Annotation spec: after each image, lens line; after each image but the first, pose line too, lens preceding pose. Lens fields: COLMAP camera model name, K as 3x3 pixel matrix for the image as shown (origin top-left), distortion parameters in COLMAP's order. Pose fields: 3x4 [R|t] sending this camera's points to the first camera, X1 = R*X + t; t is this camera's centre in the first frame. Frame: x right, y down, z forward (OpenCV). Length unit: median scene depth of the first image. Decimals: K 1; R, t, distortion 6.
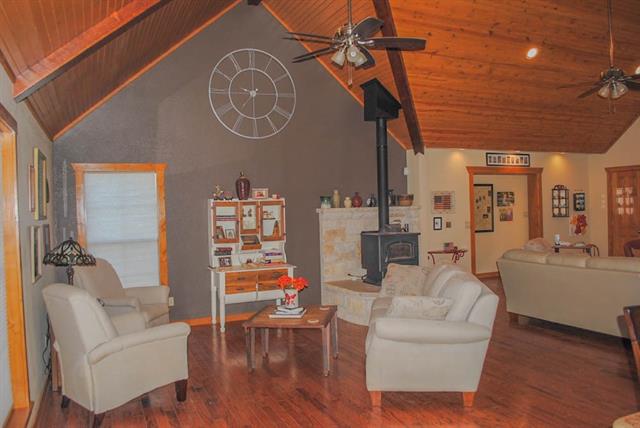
lens RADIAL K [[530.2, 0, 320.0], [0, 530.2, 214.0], [0, 0, 1]] dist [-0.085231, 0.009254]
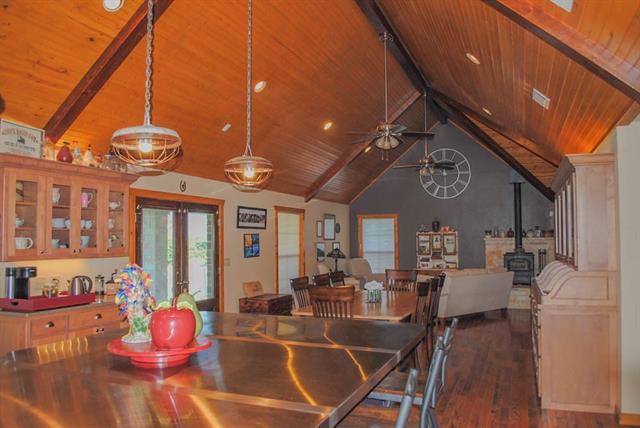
lens RADIAL K [[501.9, 0, 320.0], [0, 501.9, 214.0], [0, 0, 1]] dist [-0.081754, 0.000025]
pose [[0.689300, -0.010297, -0.724403, 0.658922], [-0.019896, 0.999253, -0.033135, -0.019642], [0.724203, 0.037253, 0.688580, -0.391613]]
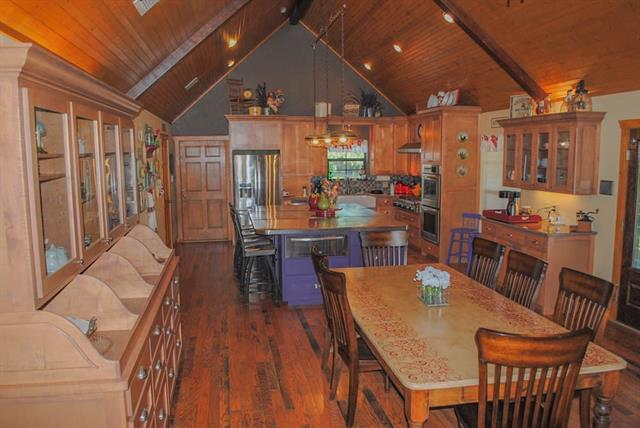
lens RADIAL K [[515.2, 0, 320.0], [0, 515.2, 214.0], [0, 0, 1]] dist [-0.086110, 0.003120]
pose [[-0.968136, 0.004458, 0.250385, 0.210392], [0.035233, 0.992321, 0.118565, -0.044012], [-0.247934, 0.123609, -0.960859, 0.514040]]
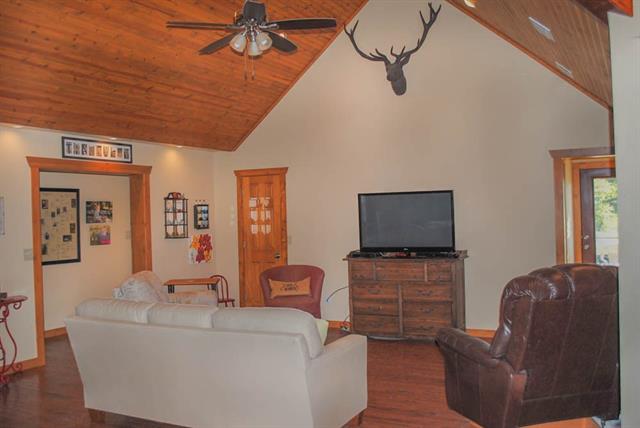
lens RADIAL K [[640.6, 0, 320.0], [0, 640.6, 214.0], [0, 0, 1]] dist [-0.156238, 0.000609]
pose [[0.800121, 0.006655, 0.599802, 0.120630], [0.010166, 0.999644, -0.024652, -0.004217], [-0.599753, 0.025823, 0.799769, 0.233053]]
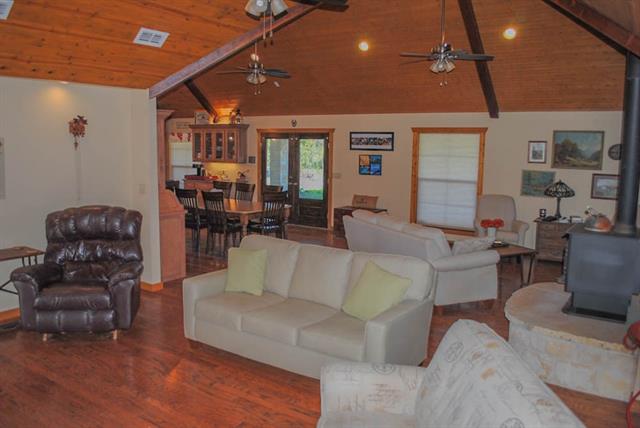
lens RADIAL K [[515.2, 0, 320.0], [0, 515.2, 214.0], [0, 0, 1]] dist [-0.086110, 0.003120]
pose [[-0.850981, 0.083647, -0.518492, 0.571141], [0.003912, 0.988217, 0.153007, -0.055412], [0.525182, 0.128178, -0.841281, 1.063370]]
